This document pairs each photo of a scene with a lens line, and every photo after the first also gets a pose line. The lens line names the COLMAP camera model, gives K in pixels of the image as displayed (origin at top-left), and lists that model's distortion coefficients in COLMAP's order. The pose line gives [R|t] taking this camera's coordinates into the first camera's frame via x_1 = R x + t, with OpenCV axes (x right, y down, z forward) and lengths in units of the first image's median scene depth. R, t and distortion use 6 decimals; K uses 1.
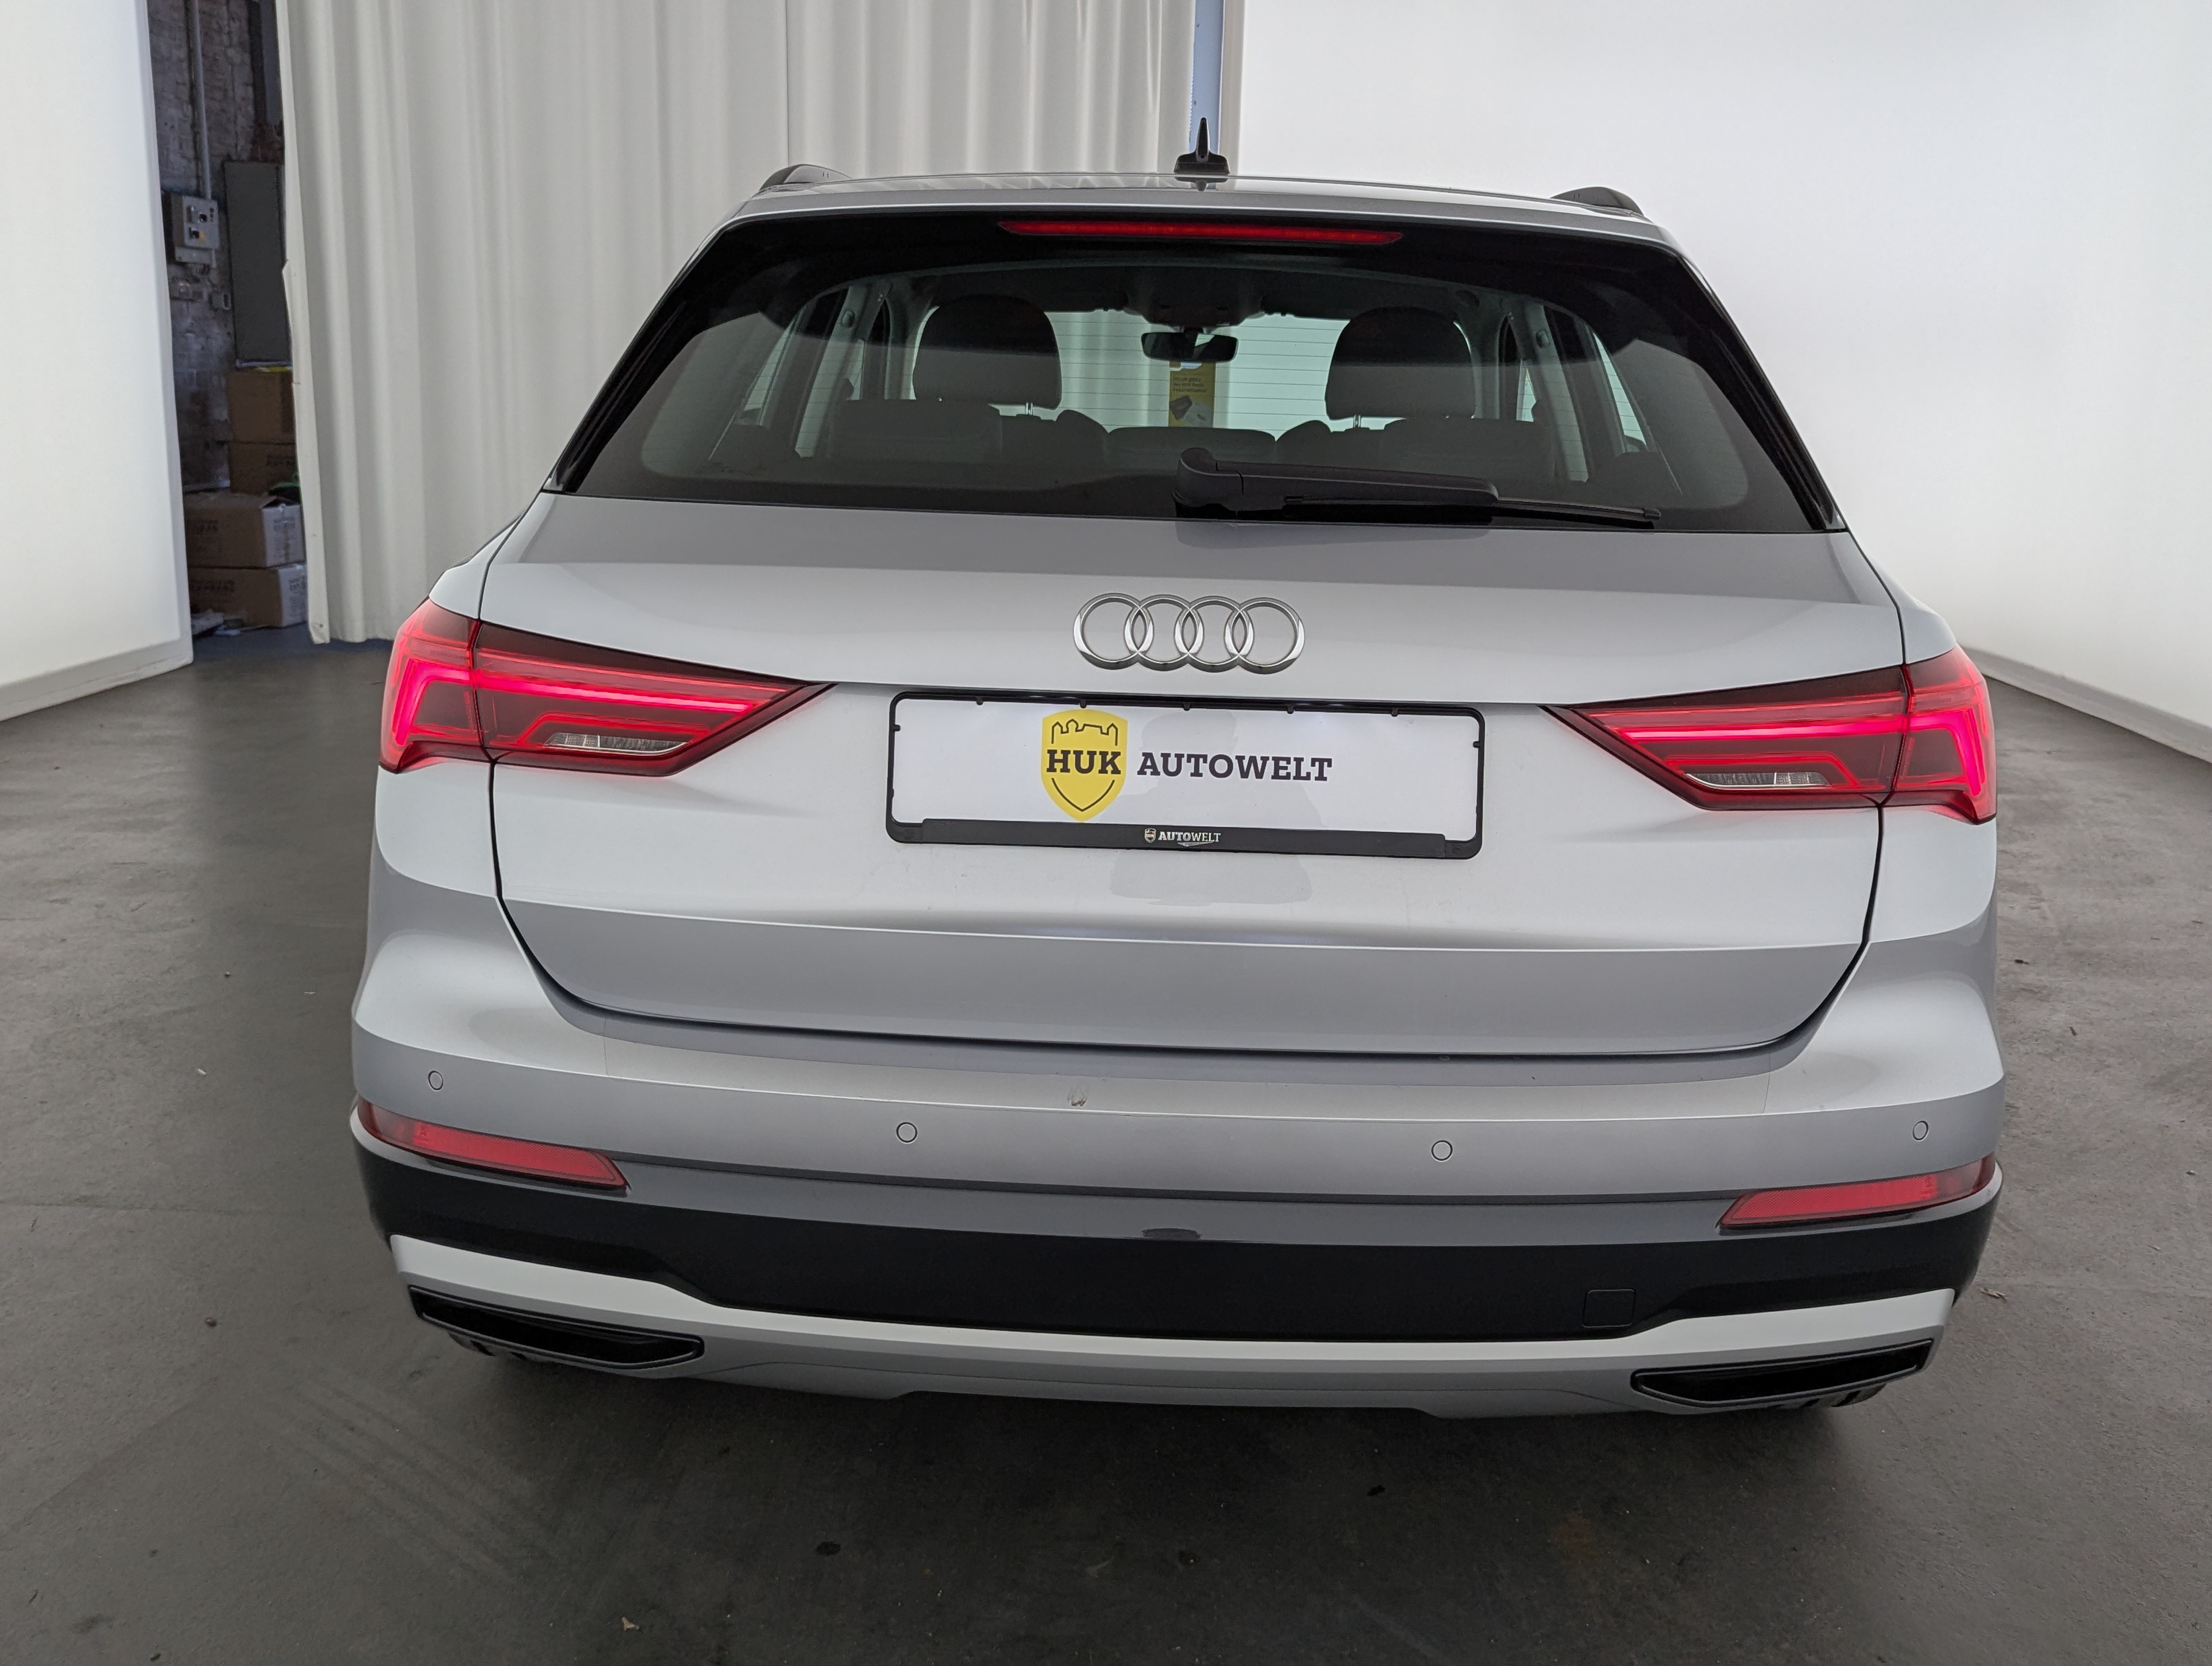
lens RADIAL K [[2079.2, 0, 1106.0], [0, 2079.2, 833.0], [0, 0, 1]] dist [0.005891, -0.012666]
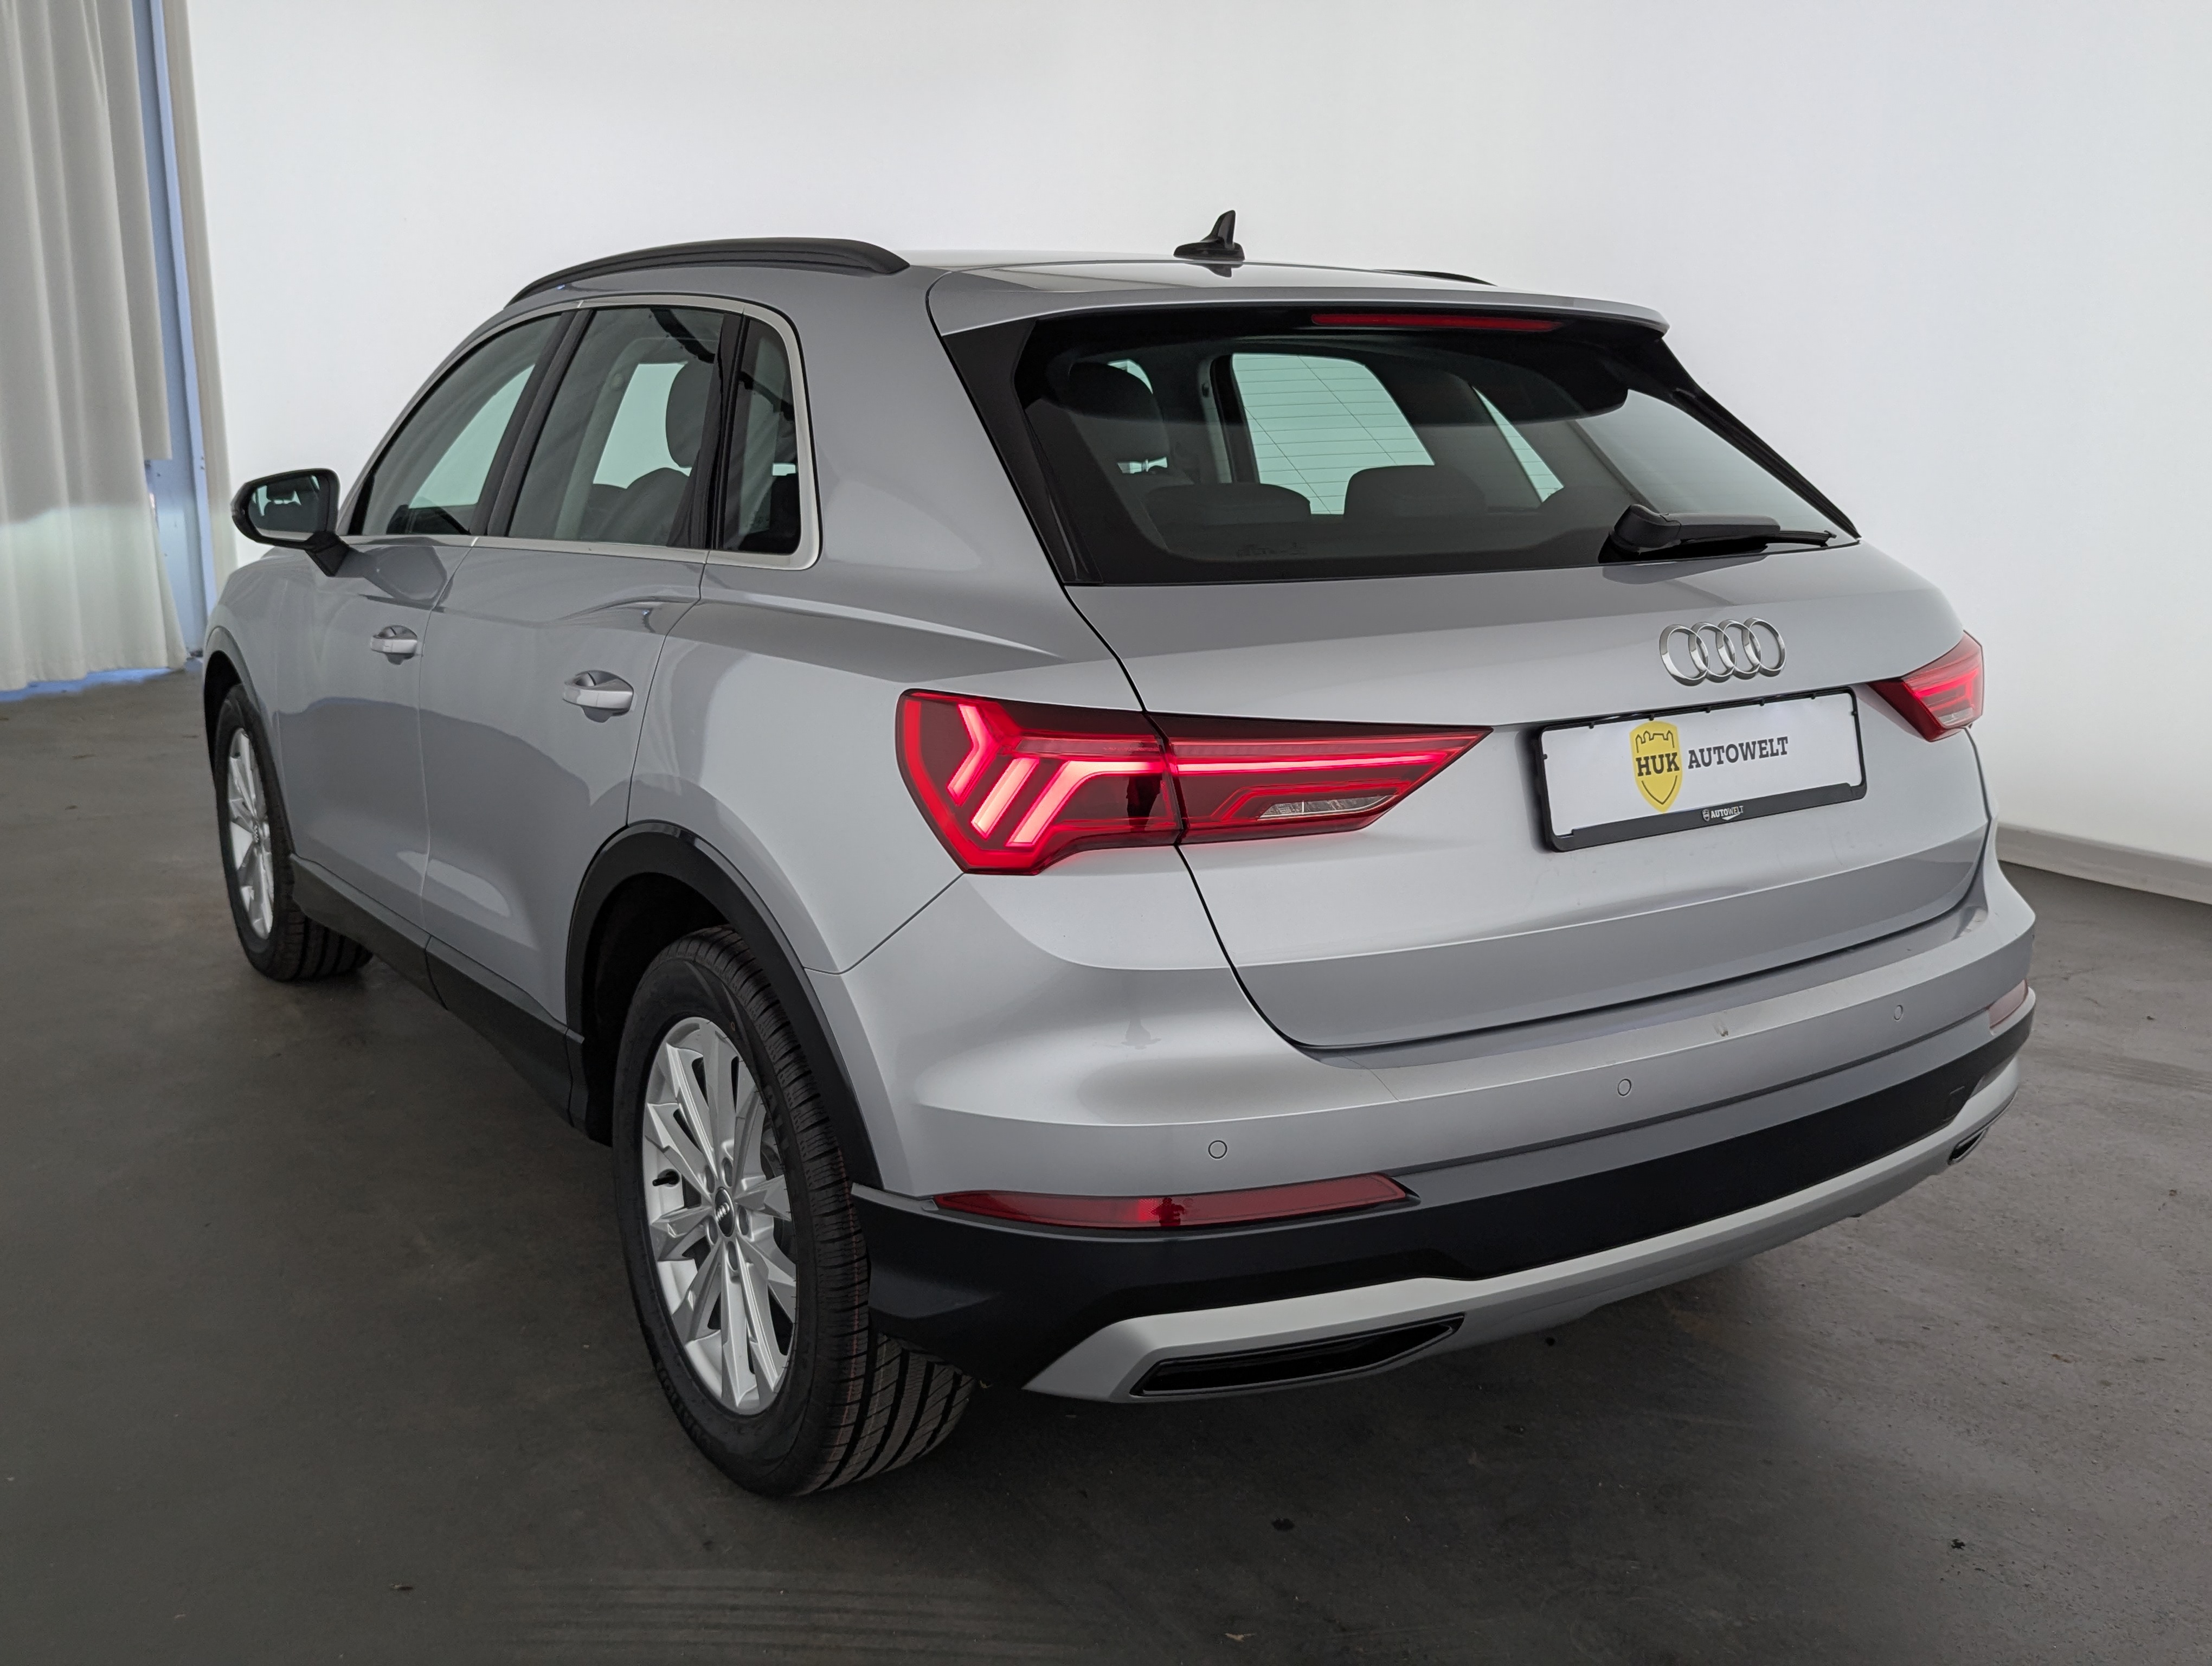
lens RADIAL K [[2103.0, 0, 1105.5], [0, 2103.0, 877.5], [0, 0, 1]] dist [0.014943, 0.002243]
pose [[0.802010, -0.160089, 0.575457, -0.965954], [0.153492, 0.986298, 0.060462, -0.090207], [-0.577252, 0.039837, 0.815594, 0.165111]]
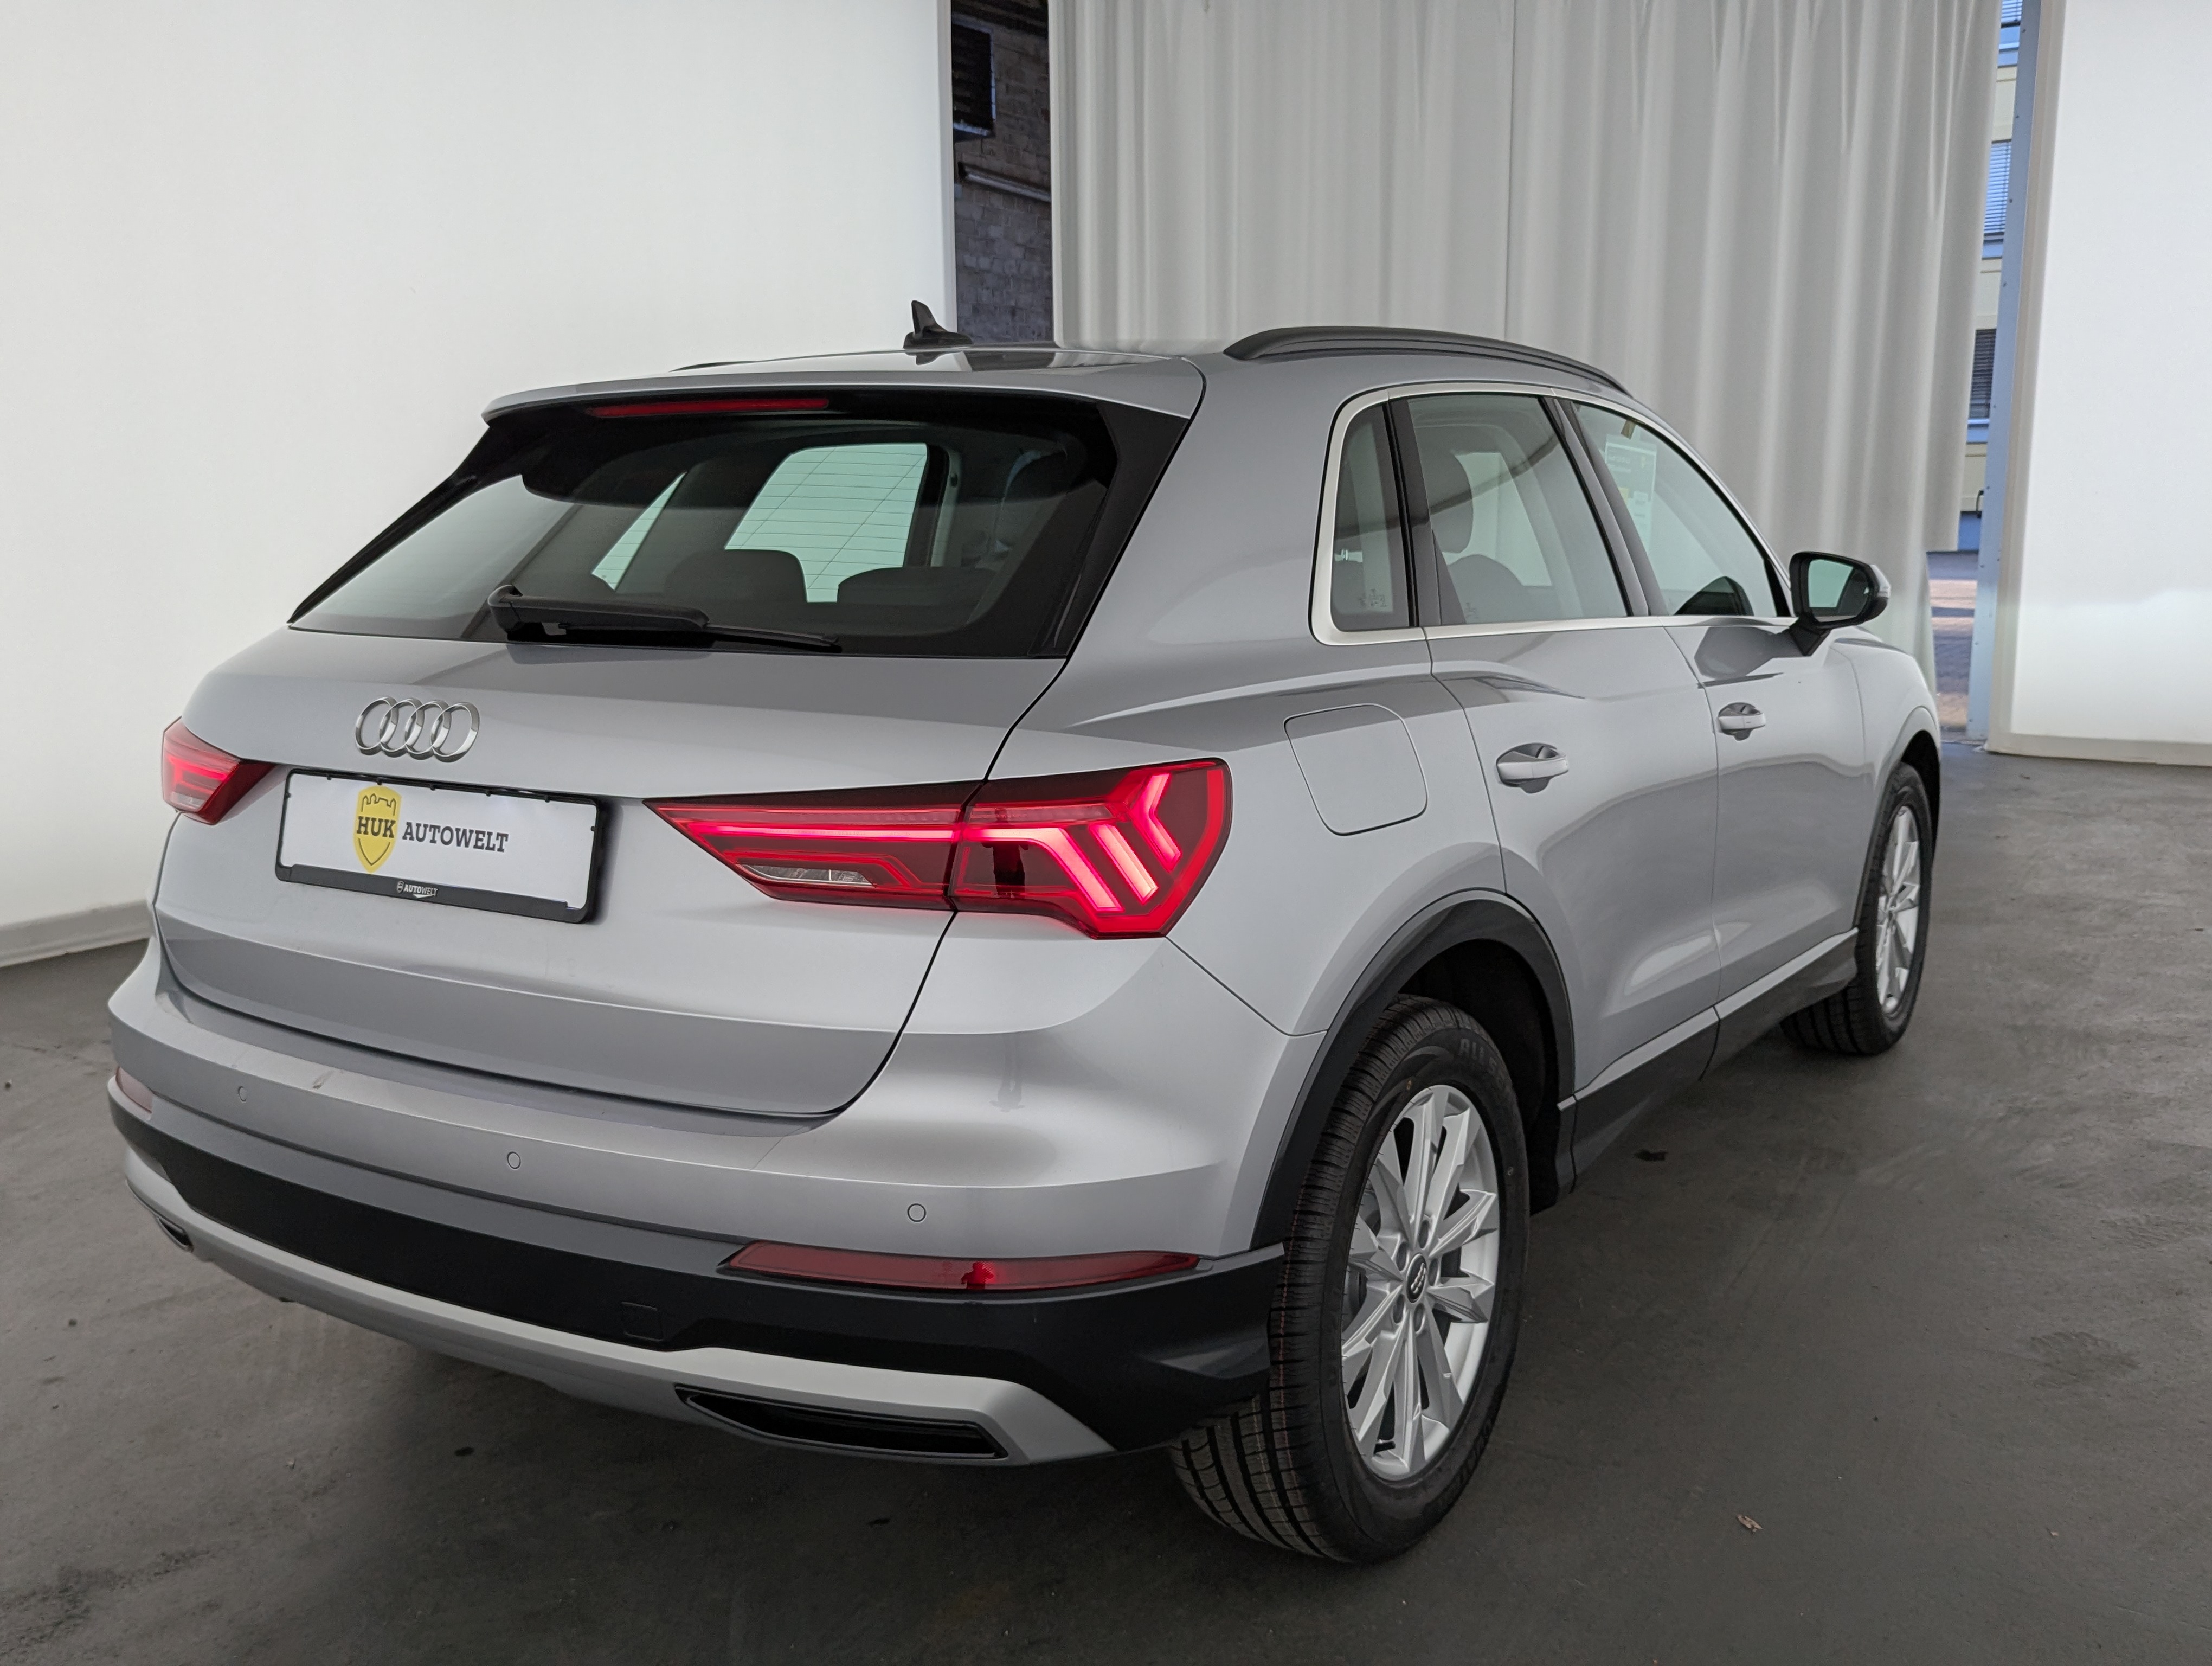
lens RADIAL K [[1964.1, 0, 1083.5], [0, 1964.1, 830.3], [0, 0, 1]] dist [0.015513, -0.018335]
pose [[0.865959, 0.051891, -0.497416, 0.942756], [-0.080549, 0.996089, -0.036315, -0.022261], [0.493587, 0.071514, 0.866751, 0.149782]]
